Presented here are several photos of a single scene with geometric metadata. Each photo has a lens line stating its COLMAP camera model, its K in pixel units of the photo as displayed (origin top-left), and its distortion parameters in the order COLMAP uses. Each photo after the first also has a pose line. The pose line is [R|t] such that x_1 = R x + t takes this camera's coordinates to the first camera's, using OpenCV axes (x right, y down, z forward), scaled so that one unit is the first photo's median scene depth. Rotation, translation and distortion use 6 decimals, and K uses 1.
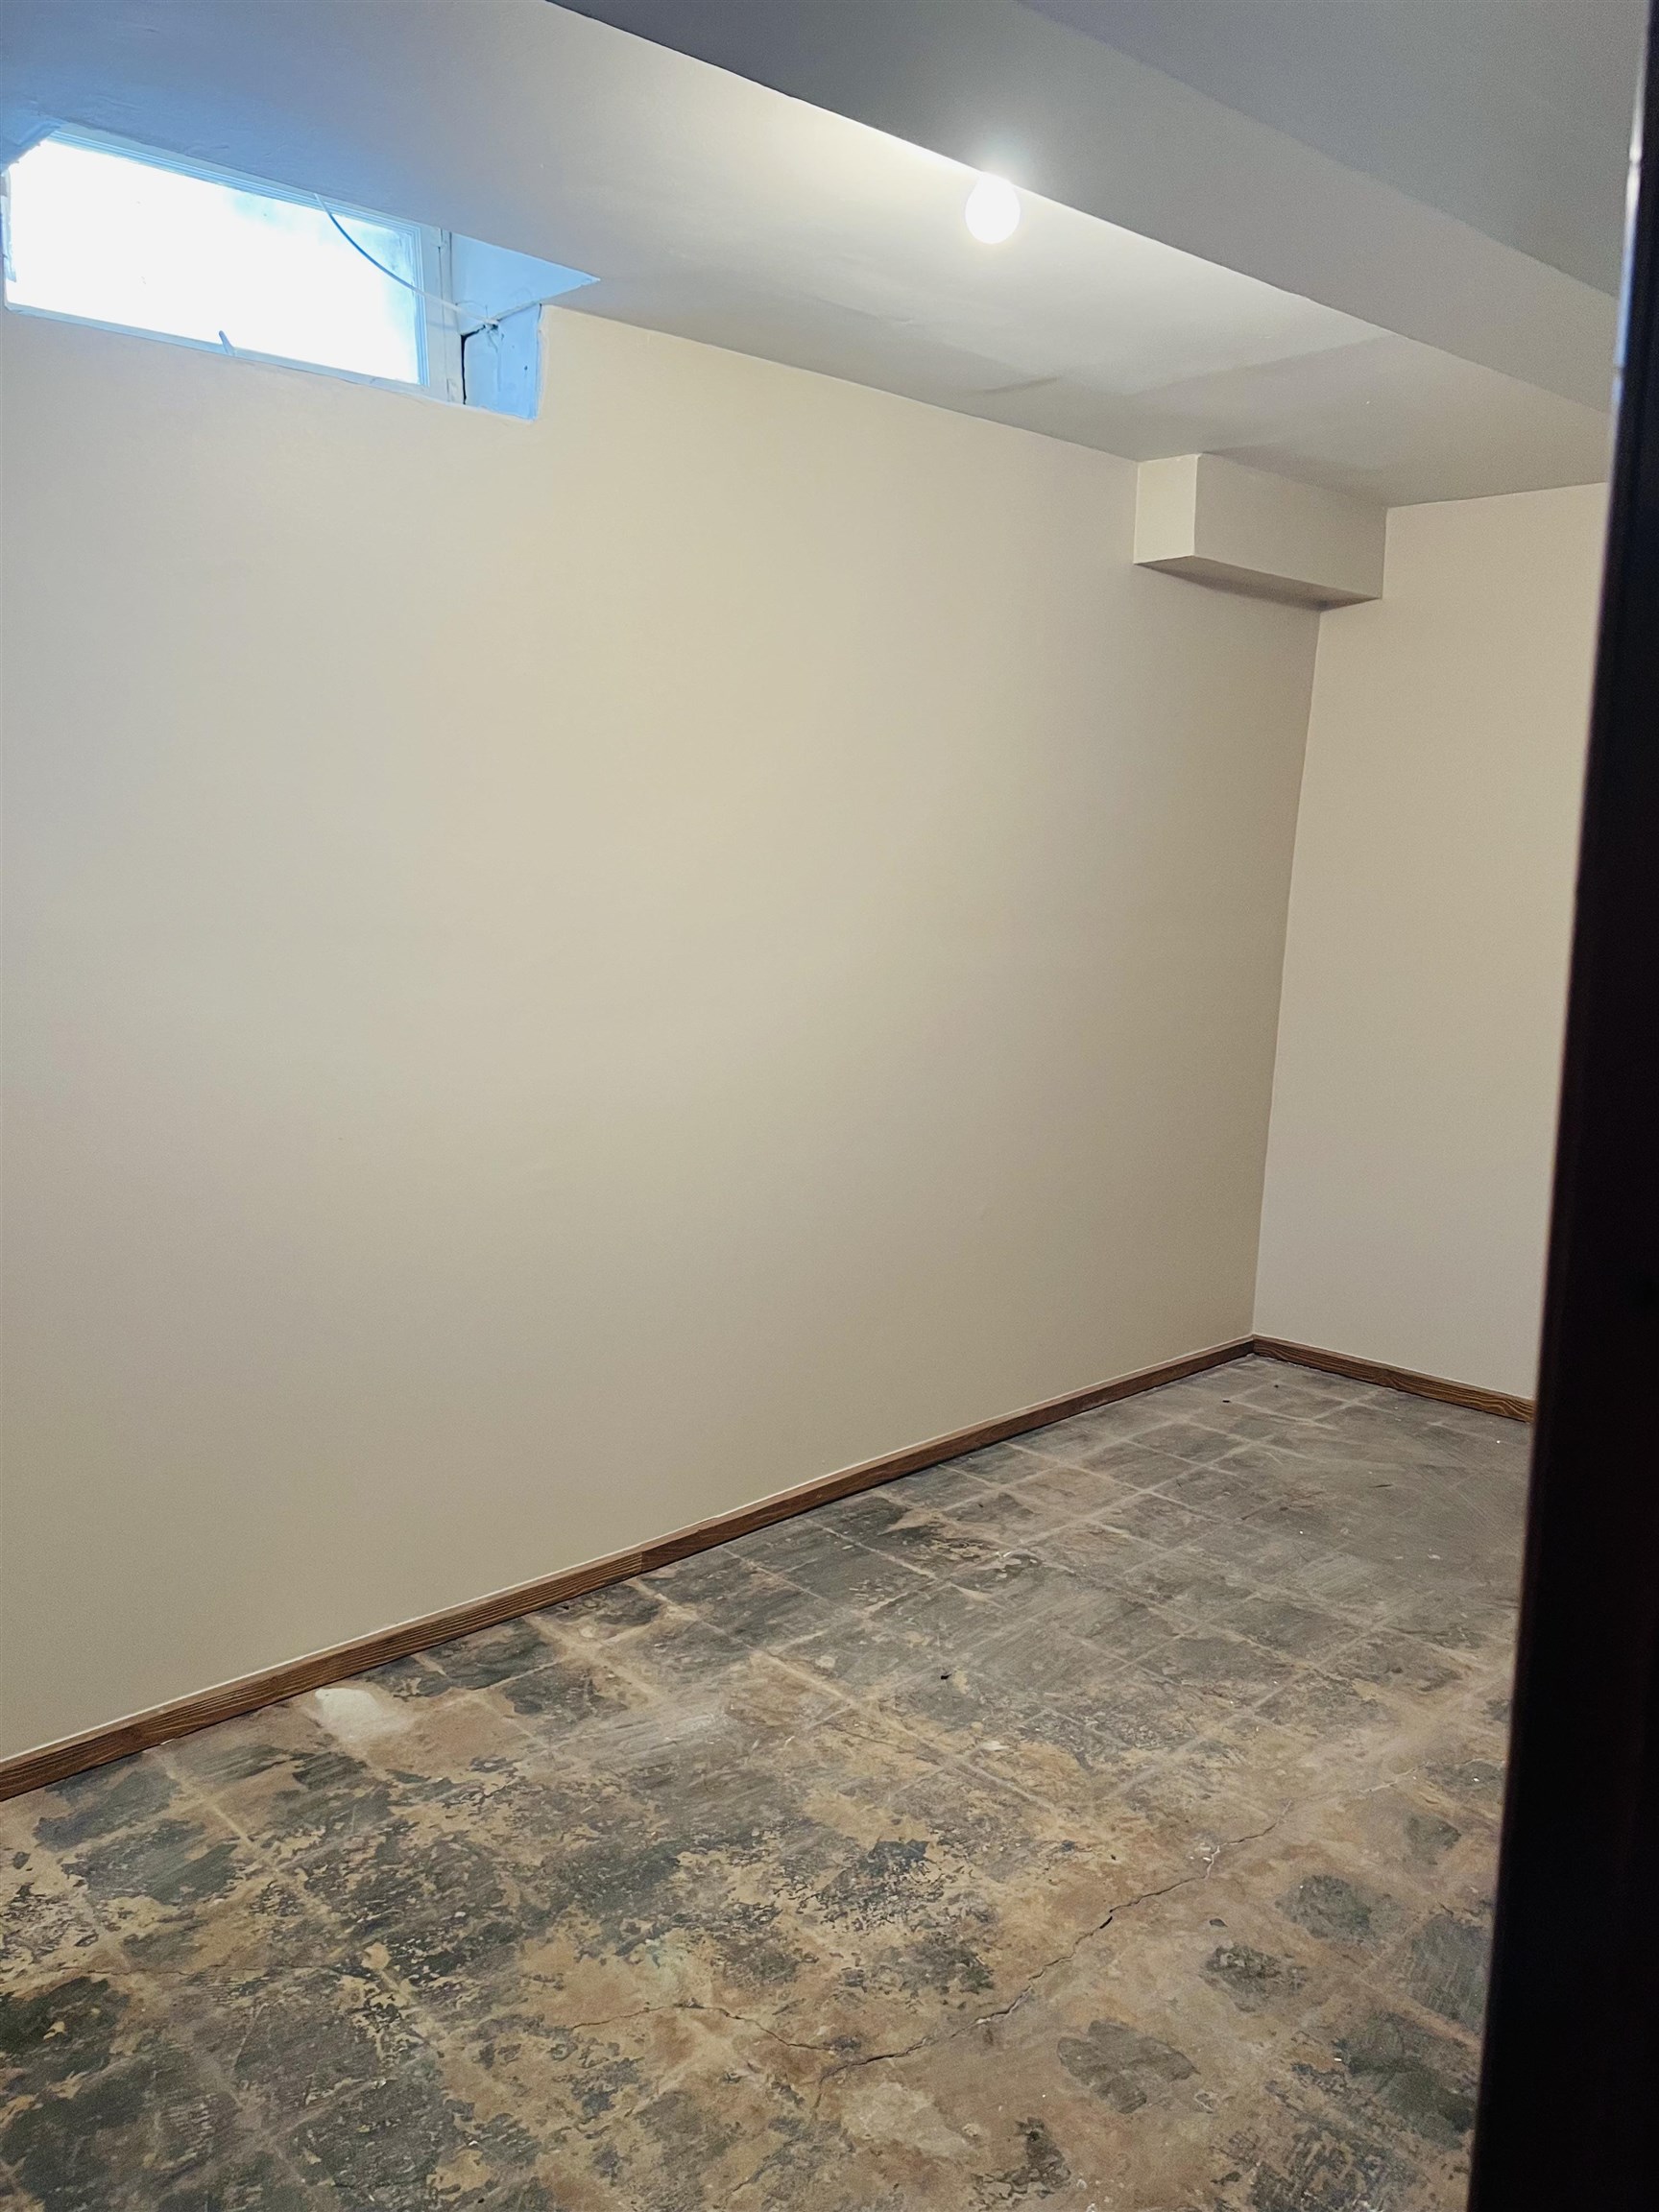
lens RADIAL K [[1687.1, 0, 819.5], [0, 1687.1, 1105.8], [0, 0, 1]] dist [0.013144, -0.009614]
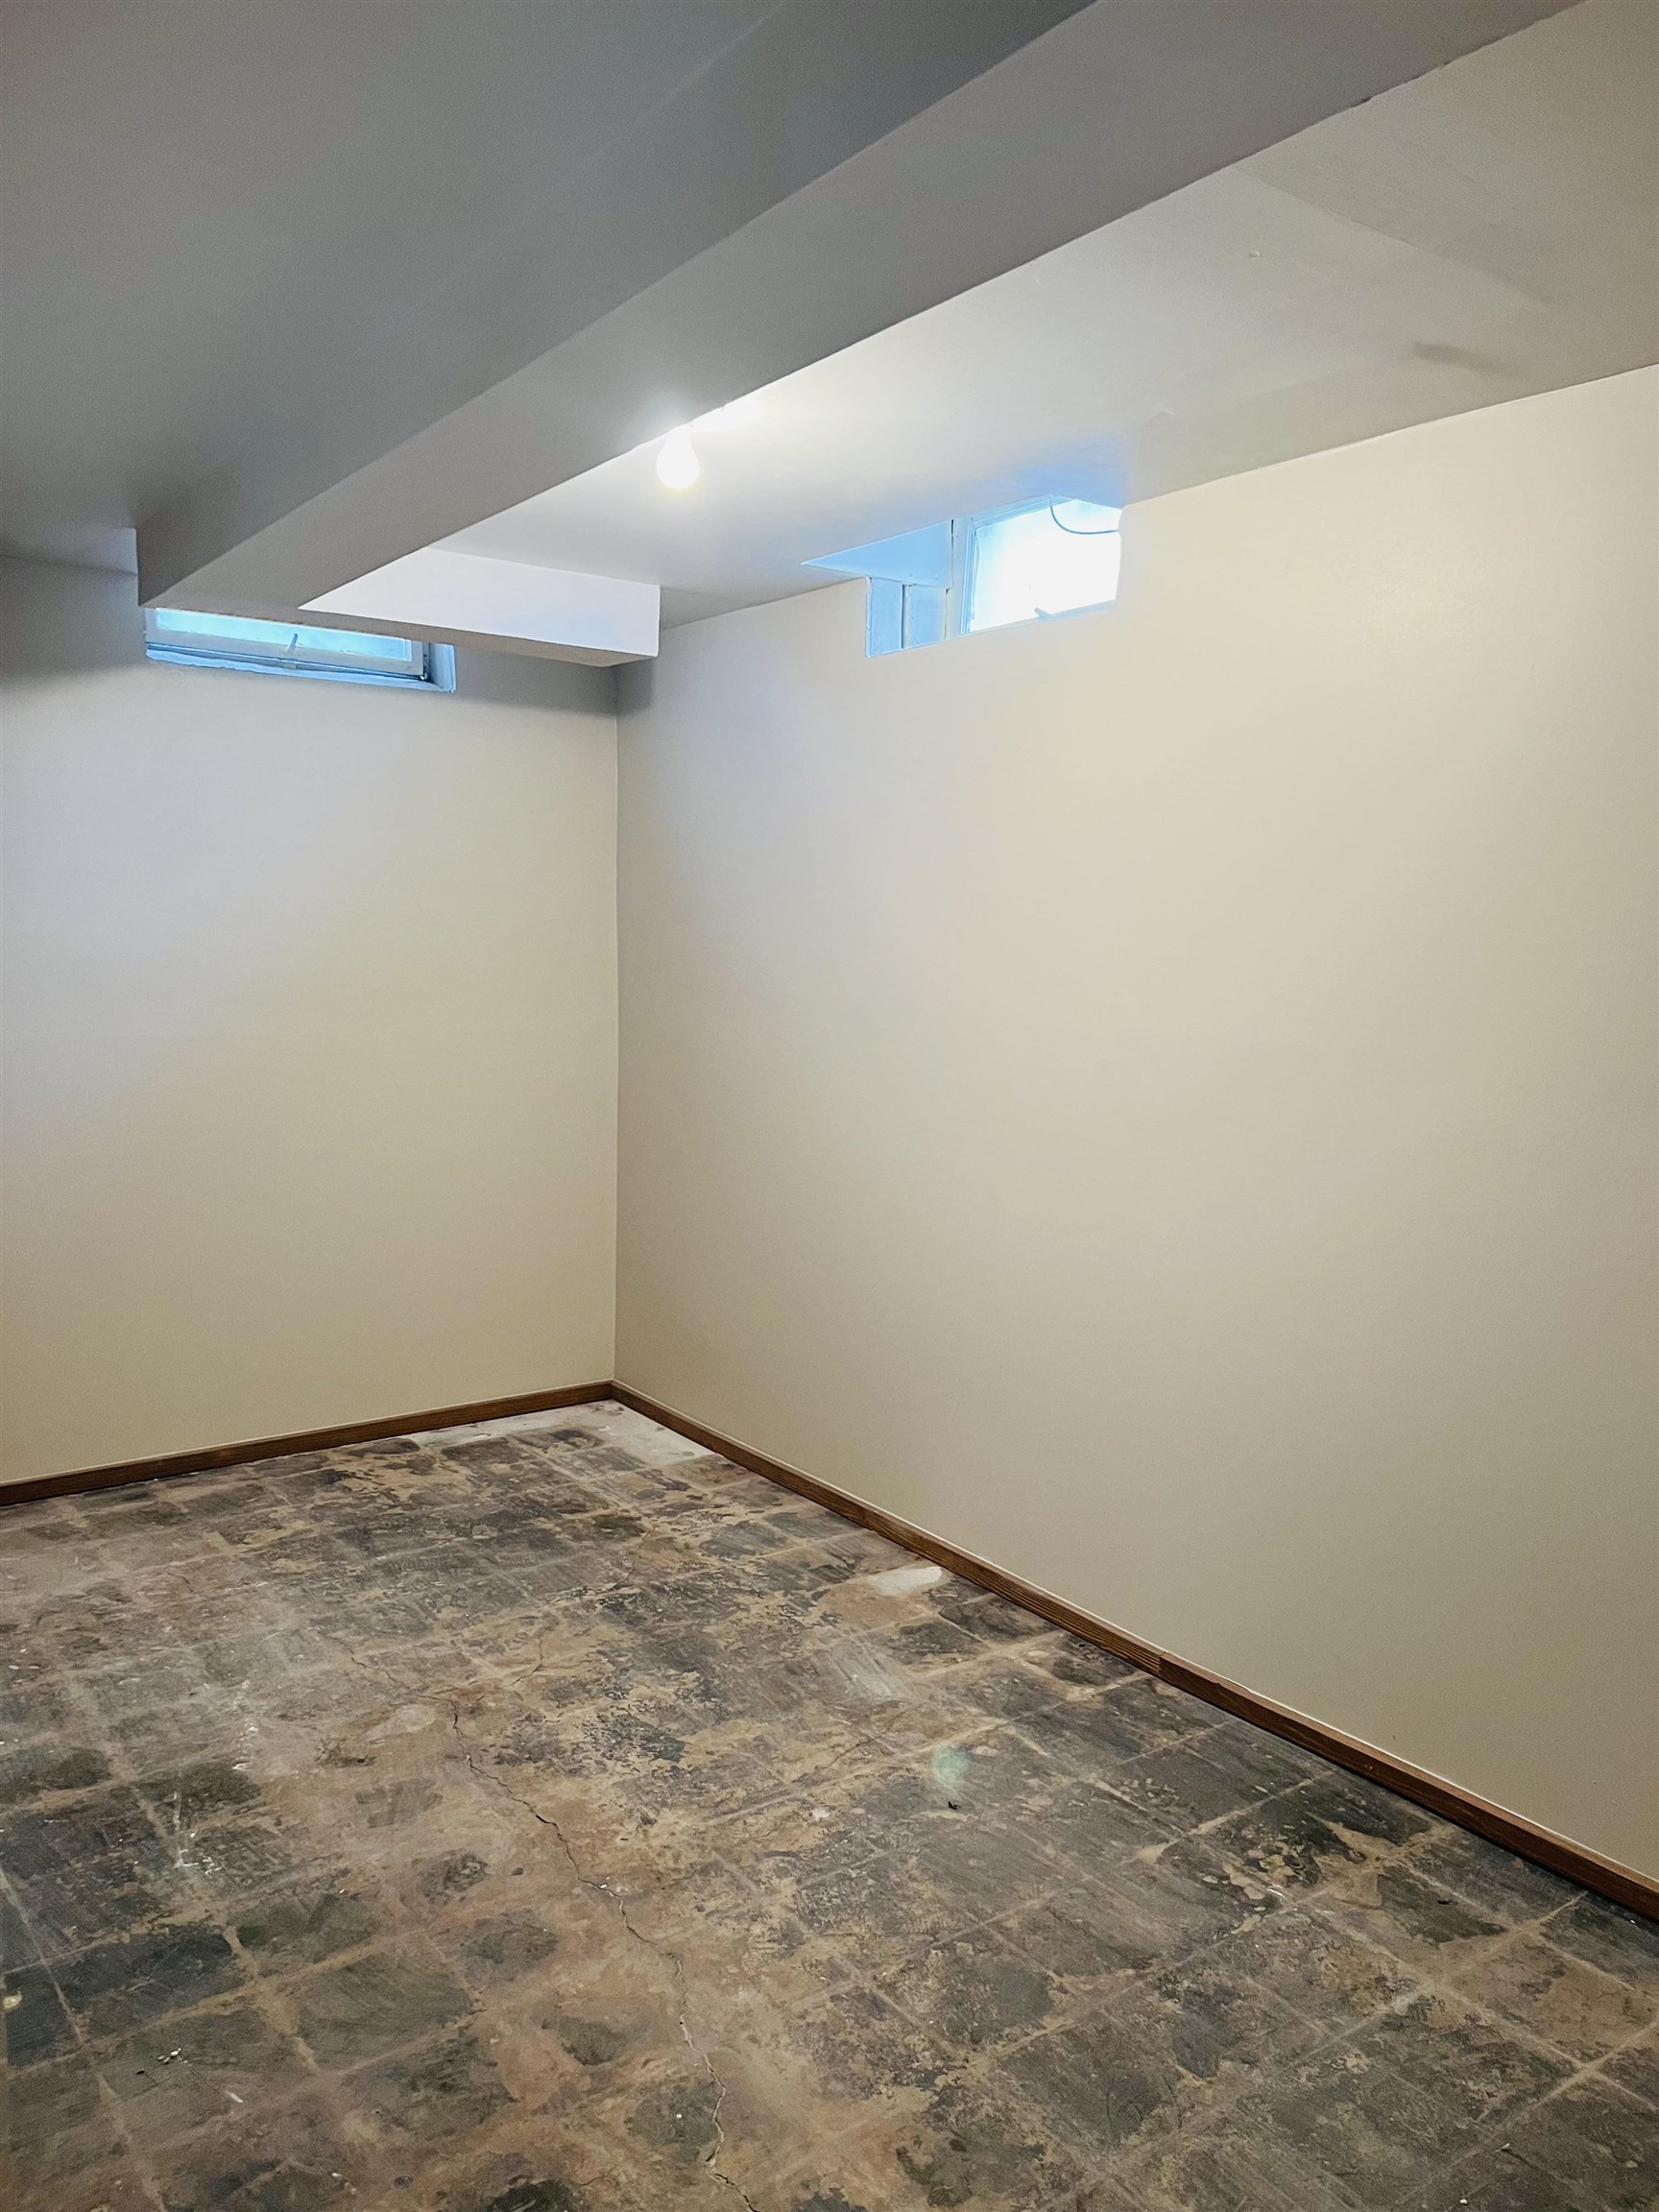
lens RADIAL K [[1687.1, 0, 819.5], [0, 1687.1, 1105.8], [0, 0, 1]] dist [0.013144, -0.009614]
pose [[-0.124961, 0.084732, -0.988537, 1.146912], [-0.195129, 0.974789, 0.108220, -0.164474], [0.972784, 0.206415, -0.105277, 1.071864]]
